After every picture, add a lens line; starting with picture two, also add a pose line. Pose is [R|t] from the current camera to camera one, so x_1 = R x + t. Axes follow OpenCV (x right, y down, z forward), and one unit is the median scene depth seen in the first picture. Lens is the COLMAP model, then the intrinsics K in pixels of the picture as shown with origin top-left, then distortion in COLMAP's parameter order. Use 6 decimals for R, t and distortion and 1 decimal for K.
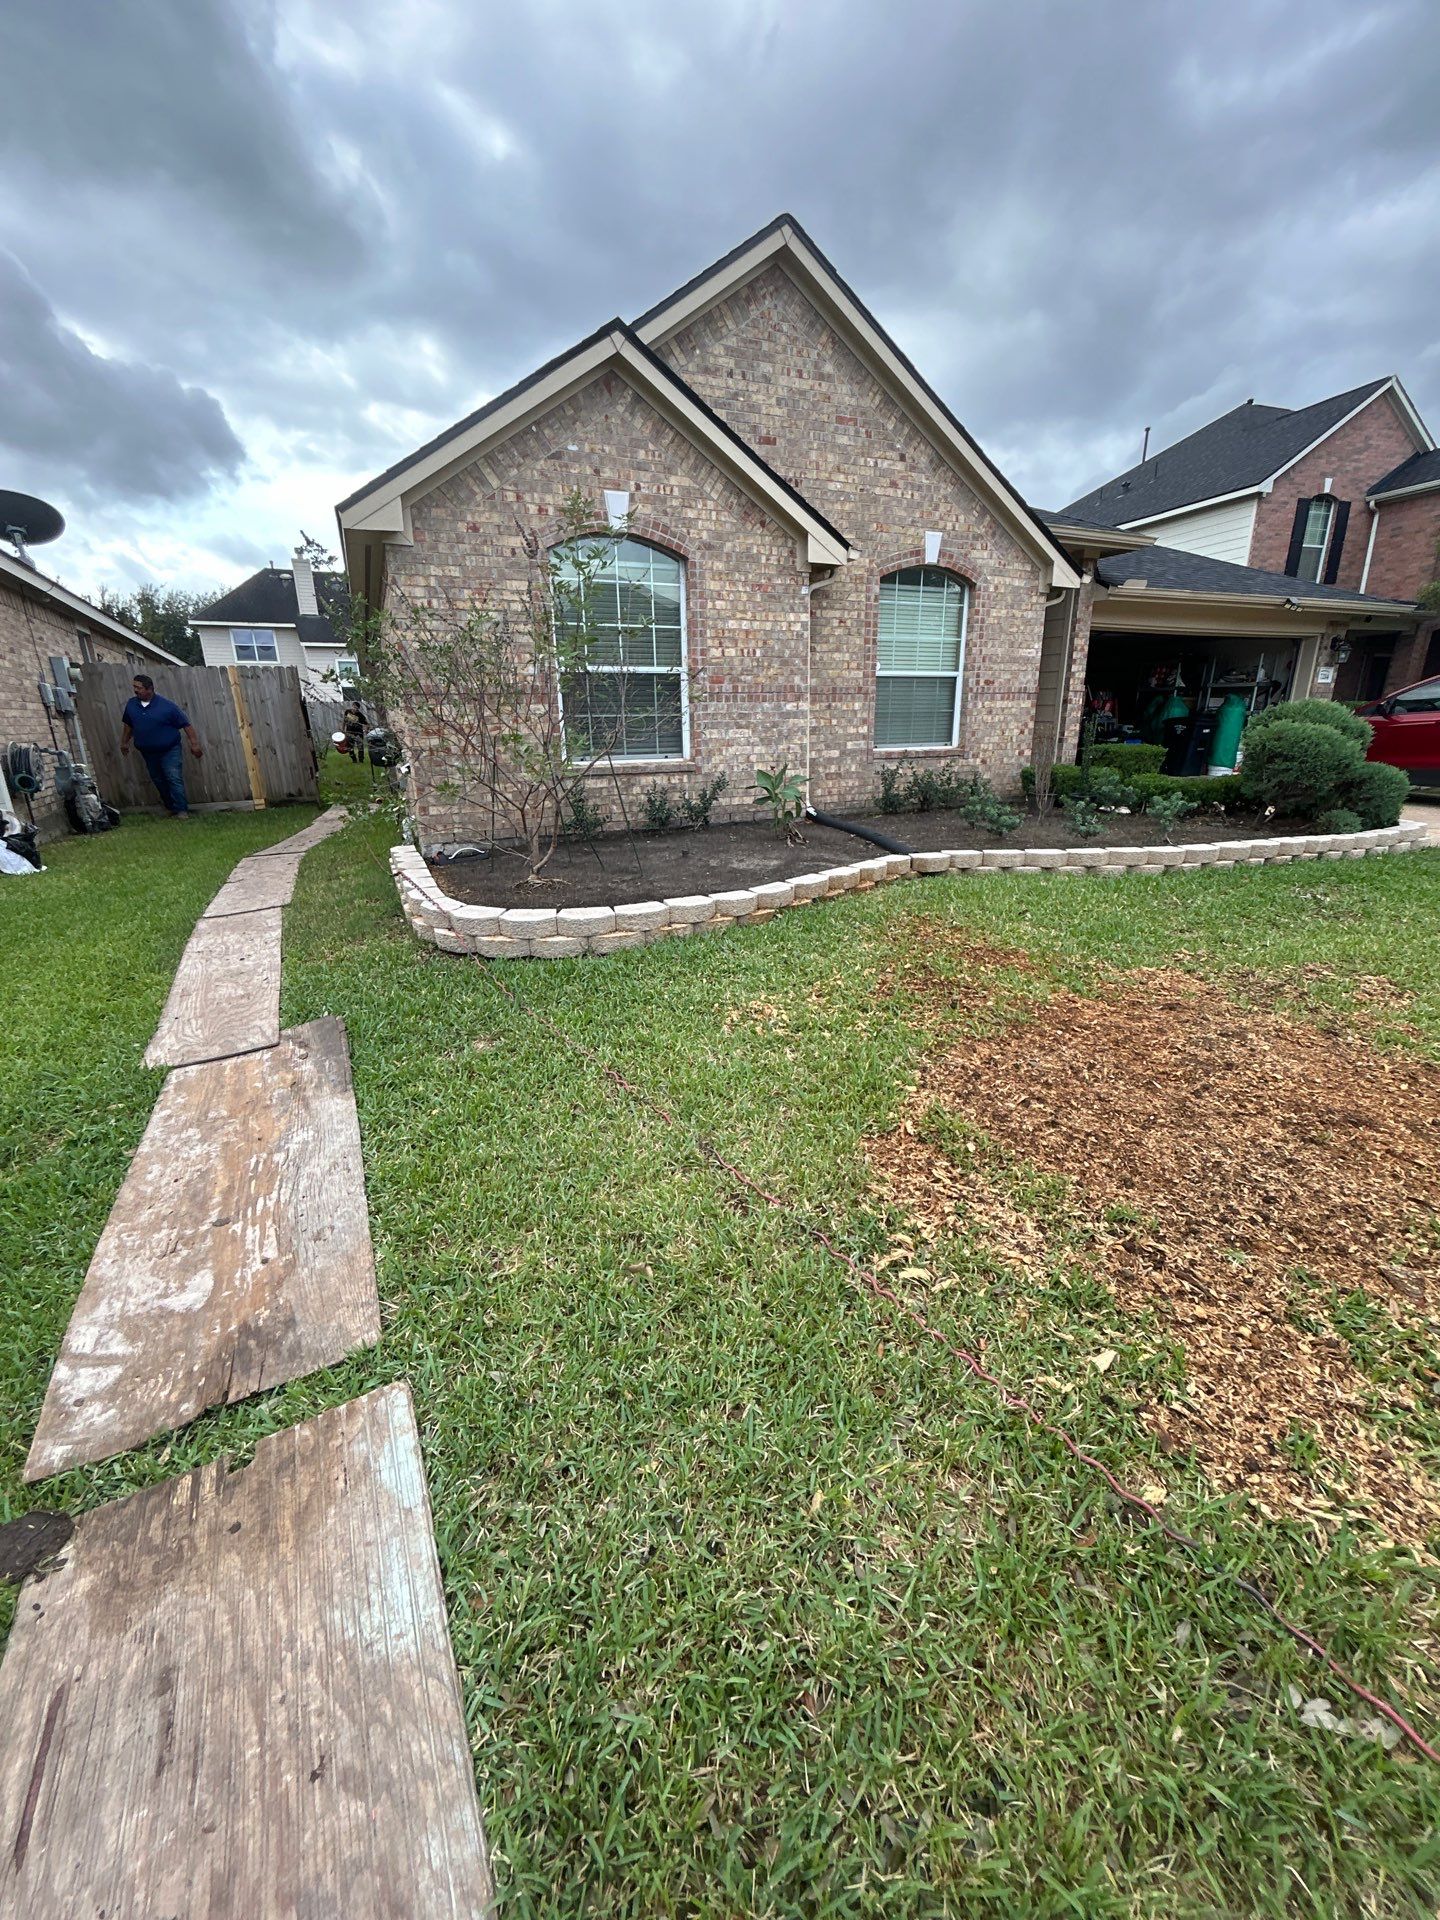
lens RADIAL K [[774.0, 0, 732.5], [0, 774.0, 952.6], [0, 0, 1]] dist [-0.006084, 0.001522]
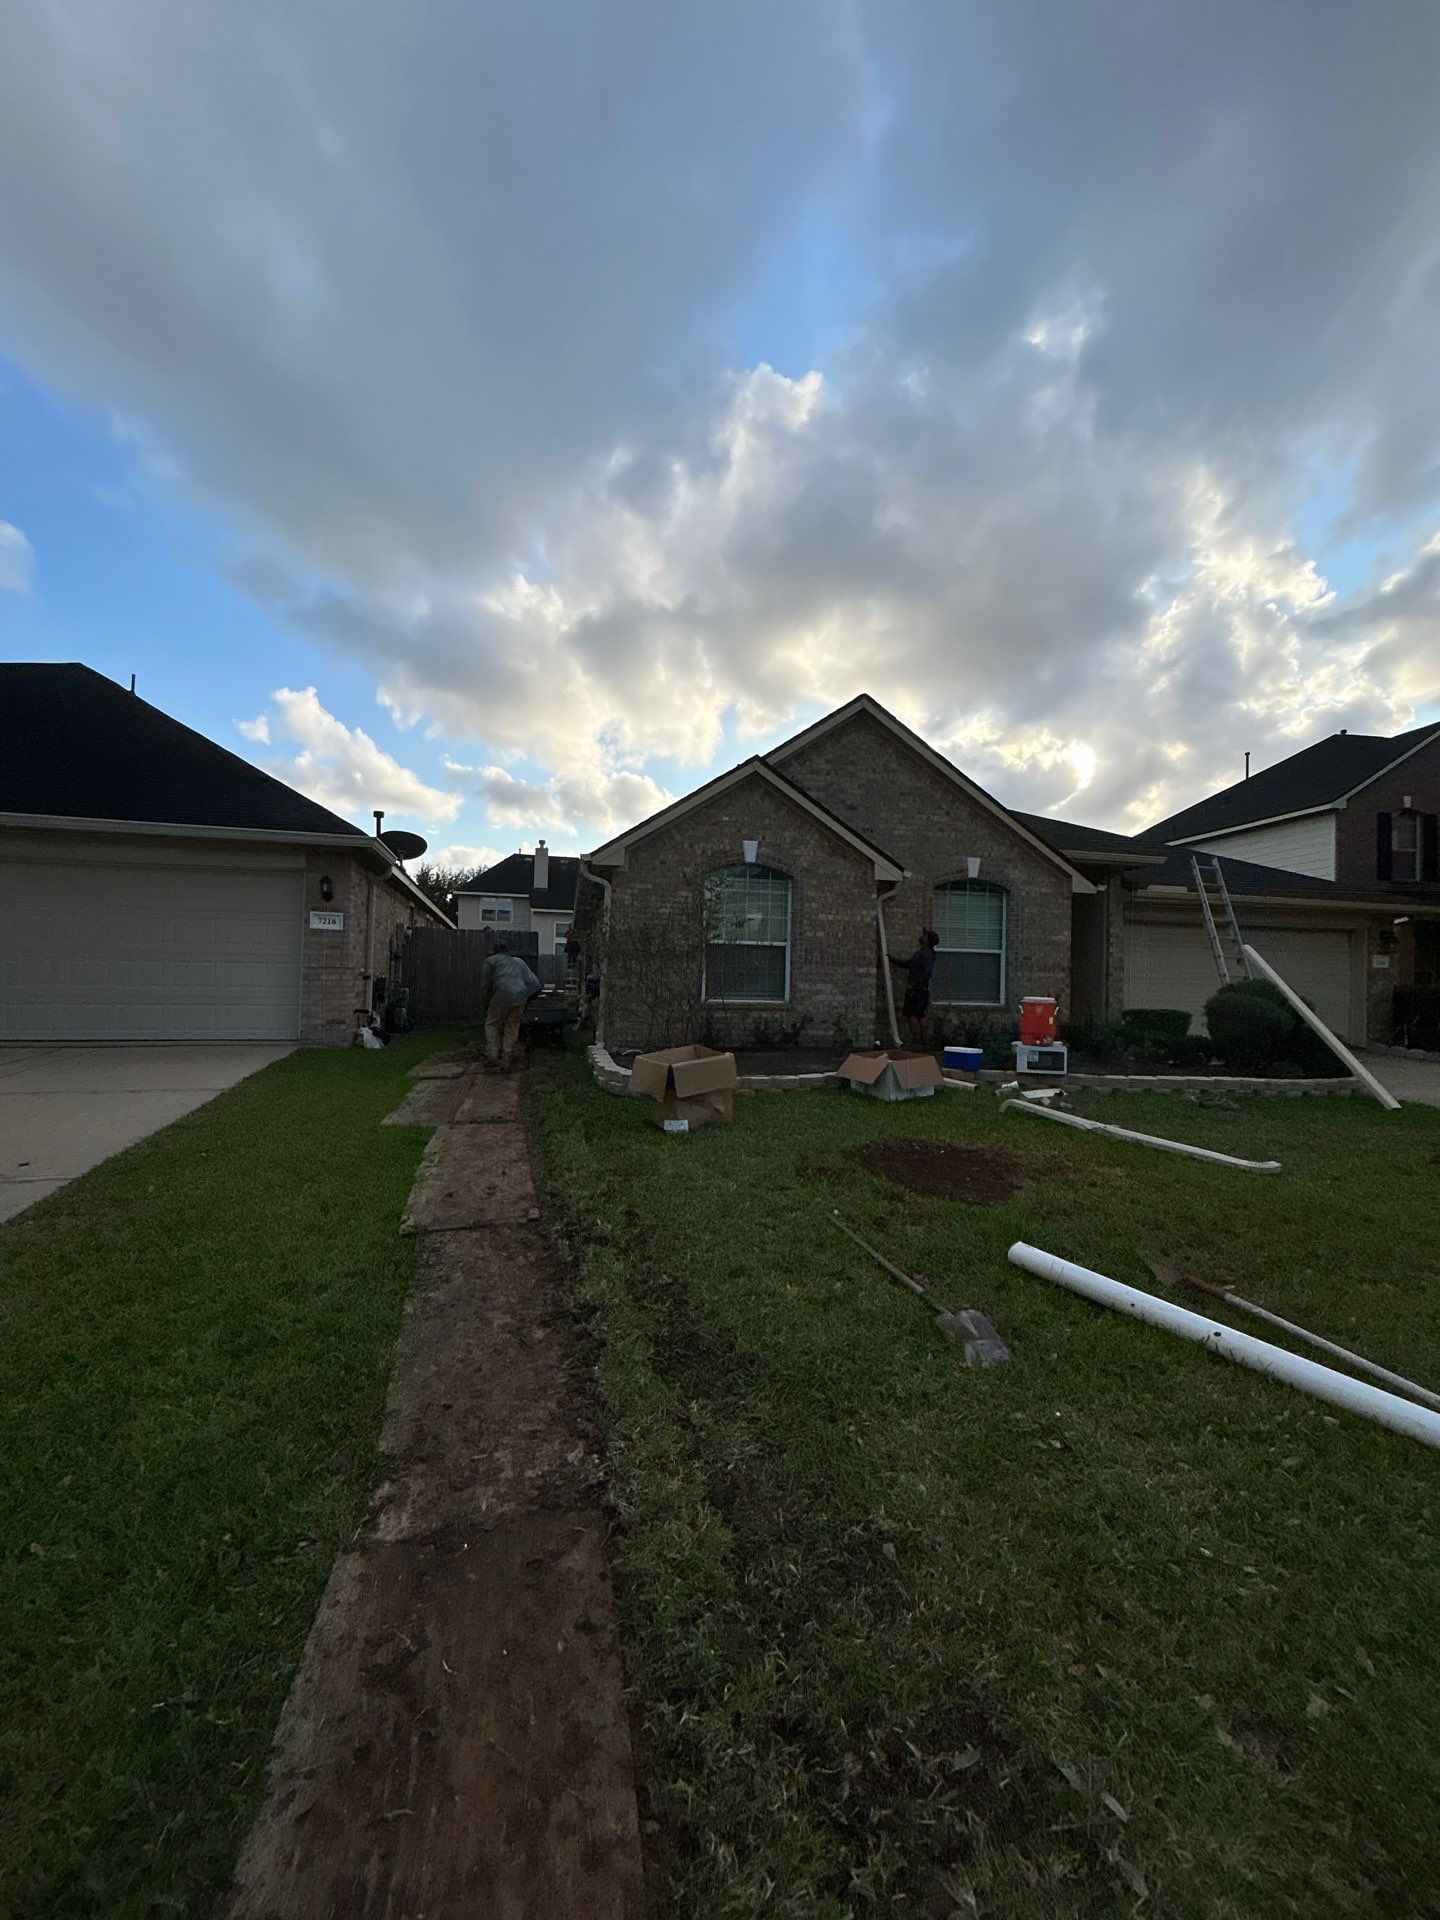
lens RADIAL K [[774.0, 0, 728.5], [0, 774.0, 955.3], [0, 0, 1]] dist [-0.006084, 0.001522]
pose [[0.974964, 0.032516, -0.219973, 0.150097], [-0.101255, 0.945659, -0.308993, 0.125320], [0.197972, 0.323530, 0.925276, -0.388725]]
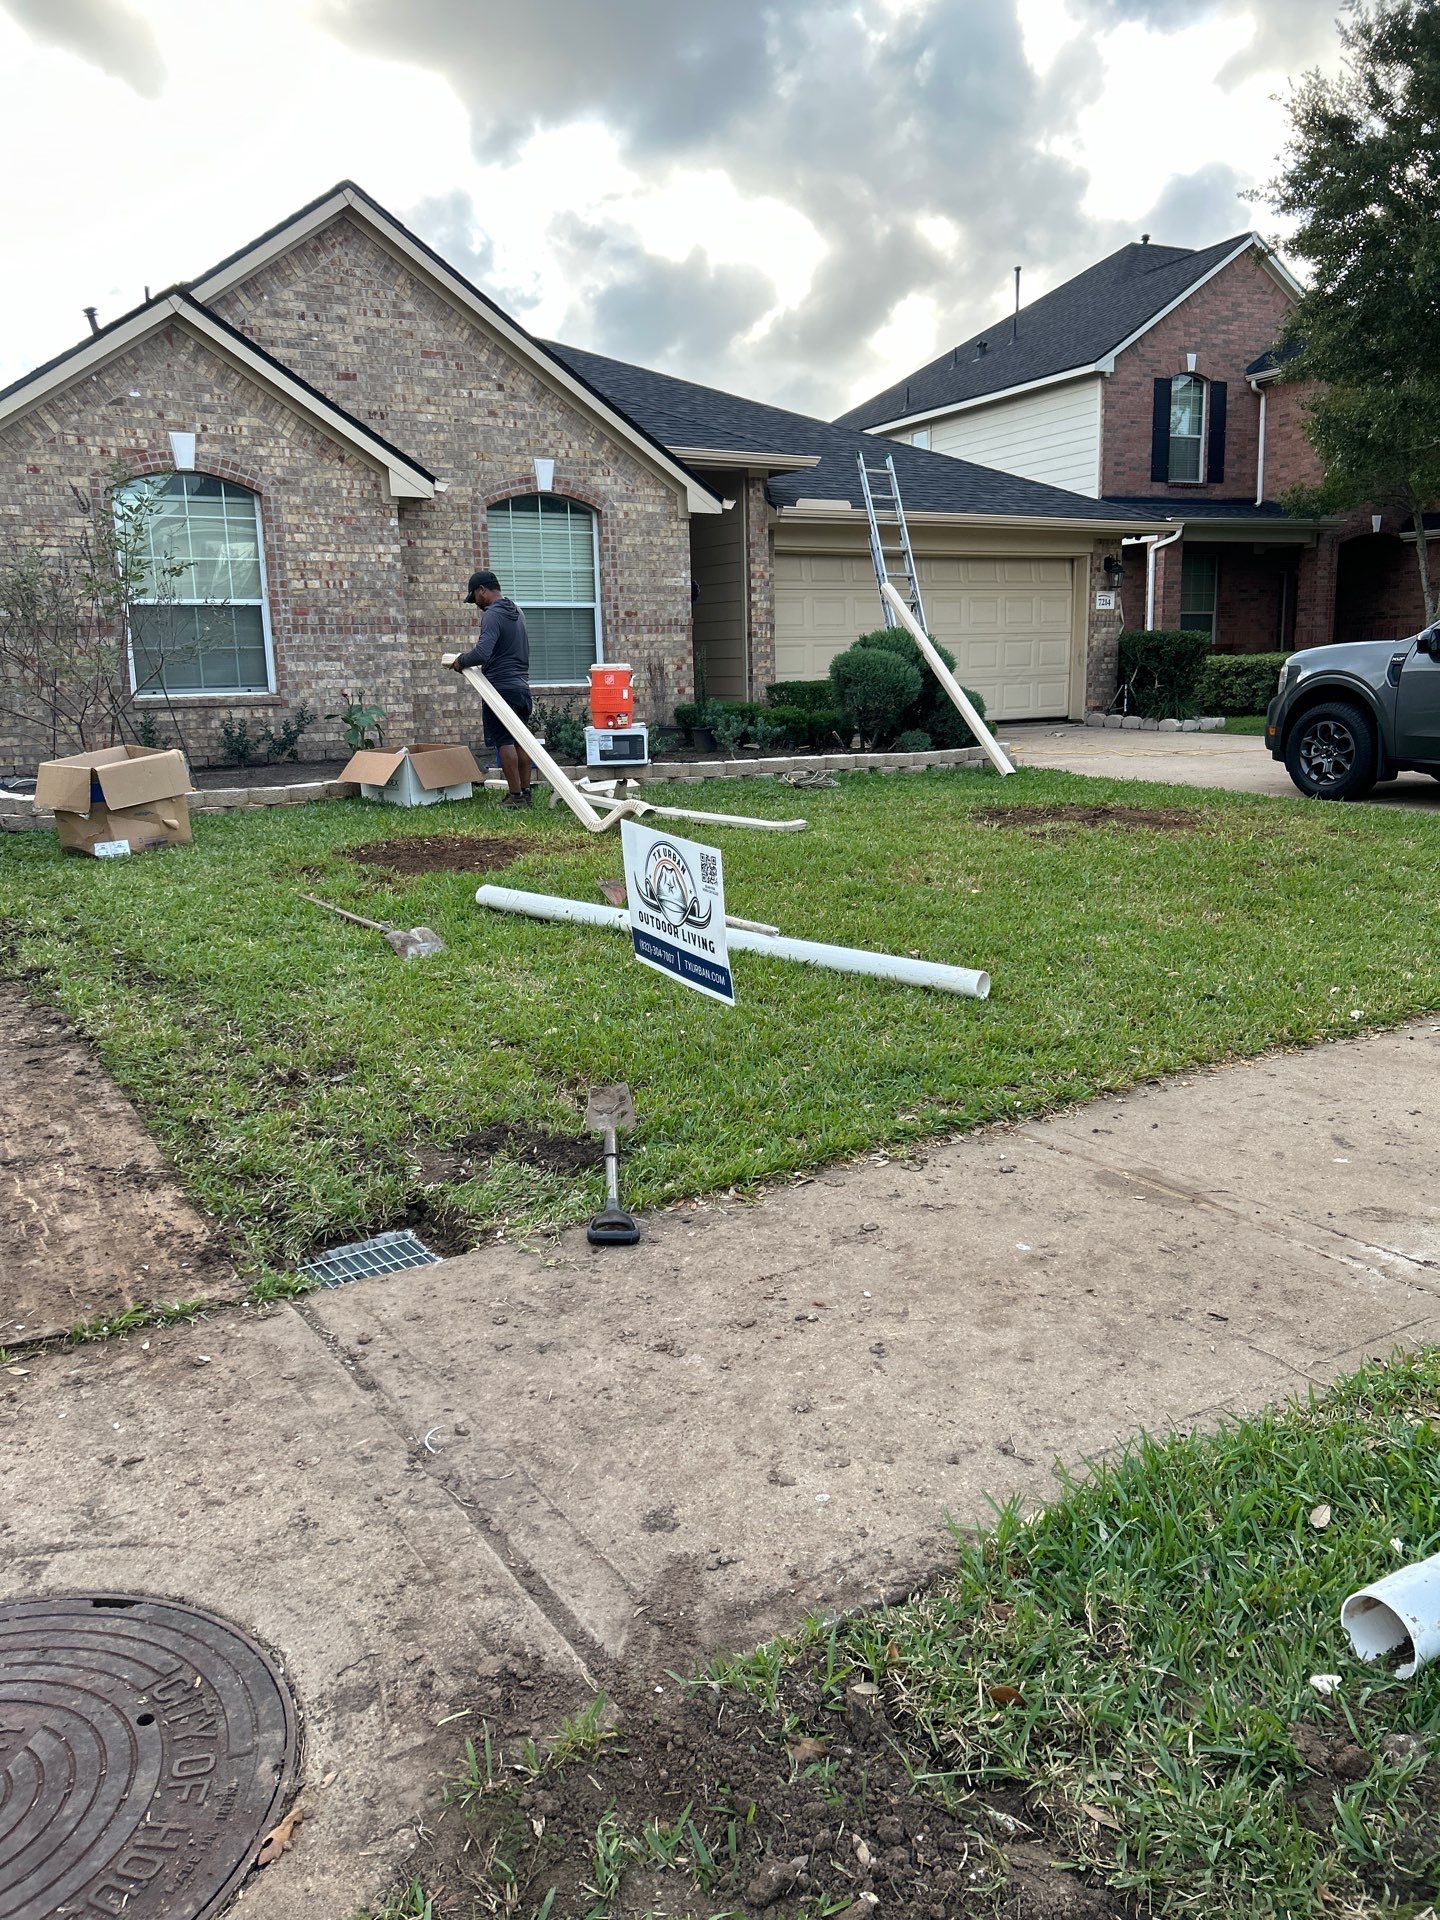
lens RADIAL K [[1440.7, 0, 713.1], [0, 1440.7, 952.1], [0, 0, 1]] dist [0.047211, -0.042696]
pose [[0.993200, -0.030677, 0.112304, 0.268600], [0.042438, 0.993684, -0.103879, 0.273850], [-0.108408, 0.107938, 0.988229, -0.781245]]
